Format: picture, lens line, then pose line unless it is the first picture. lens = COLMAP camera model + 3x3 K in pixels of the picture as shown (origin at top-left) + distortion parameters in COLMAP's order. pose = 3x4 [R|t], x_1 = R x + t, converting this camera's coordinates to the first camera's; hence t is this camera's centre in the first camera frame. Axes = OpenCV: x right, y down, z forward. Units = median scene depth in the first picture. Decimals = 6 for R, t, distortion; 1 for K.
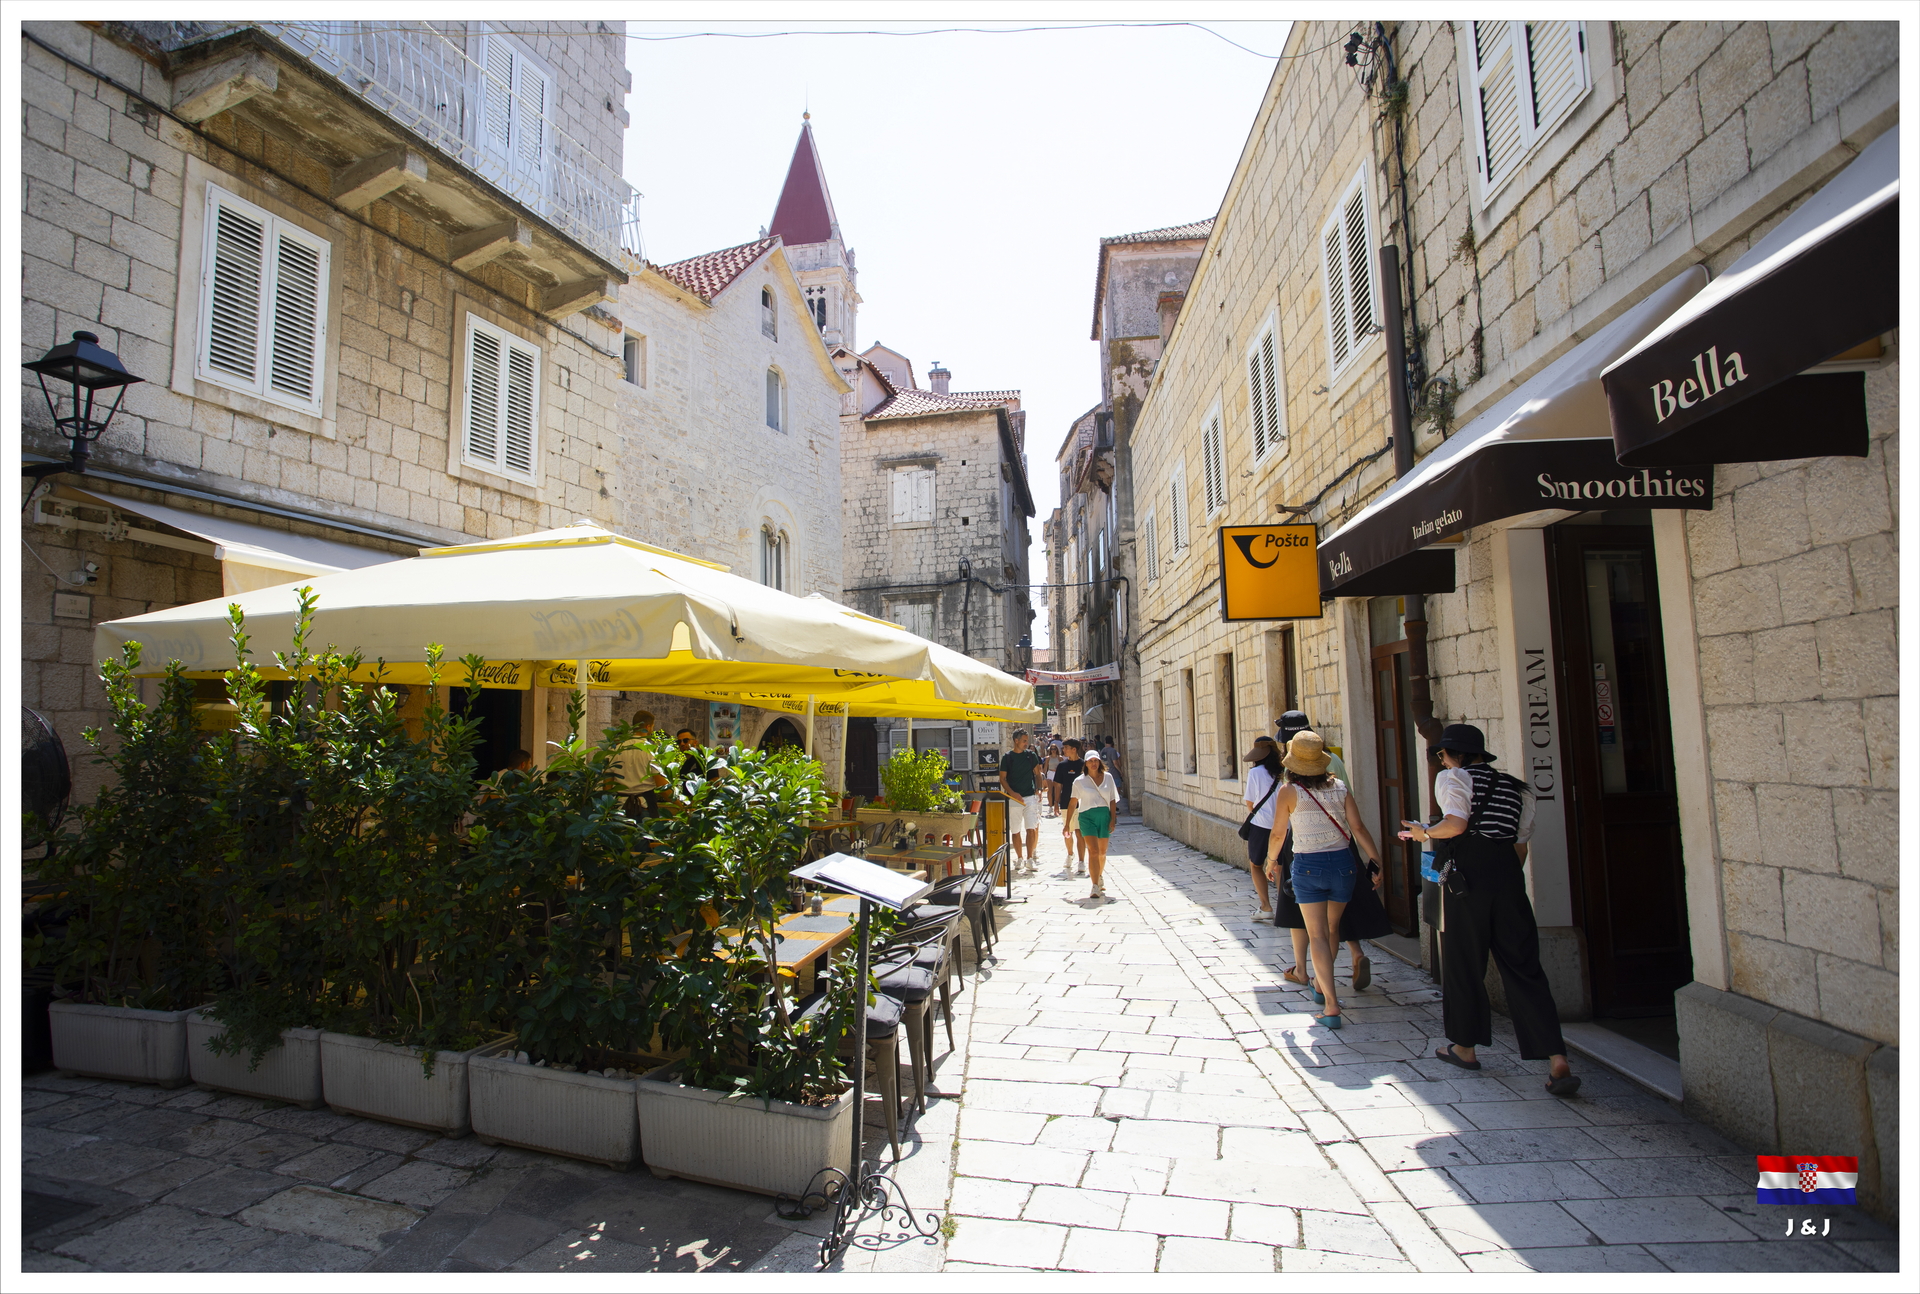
lens RADIAL K [[1091.5, 0, 951.7], [0, 1091.5, 634.8], [0, 0, 1]] dist [-0.028401, 0.000064]
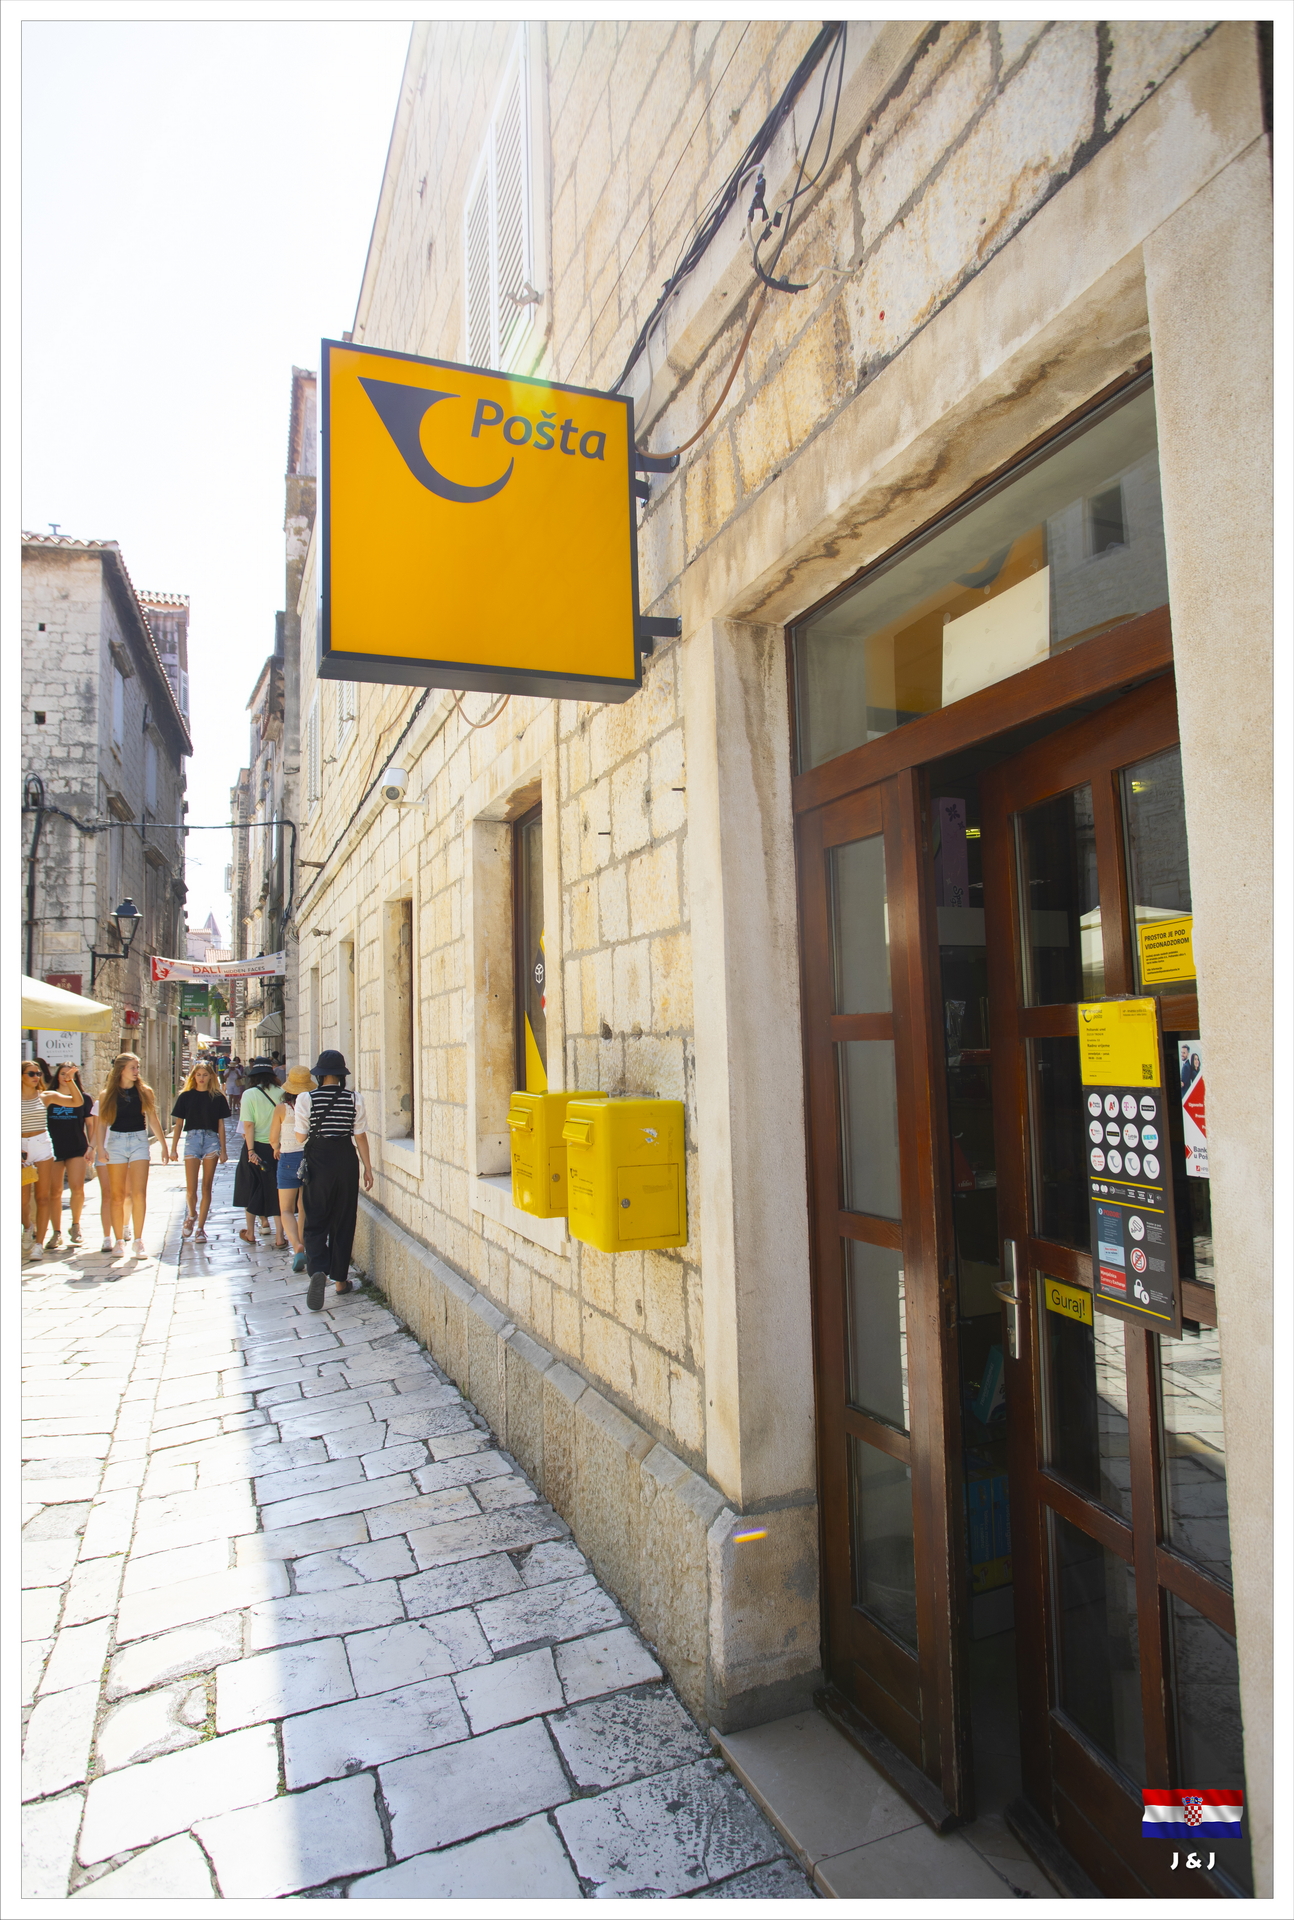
lens RADIAL K [[1133.3, 0, 648.3], [0, 1133.3, 954.8], [0, 0, 1]] dist [-0.006722, -0.000712]
pose [[0.913692, 0.037329, 0.404689, 0.076336], [-0.040080, 0.999195, -0.001676, 0.021896], [-0.404426, -0.014689, 0.914453, 0.249653]]
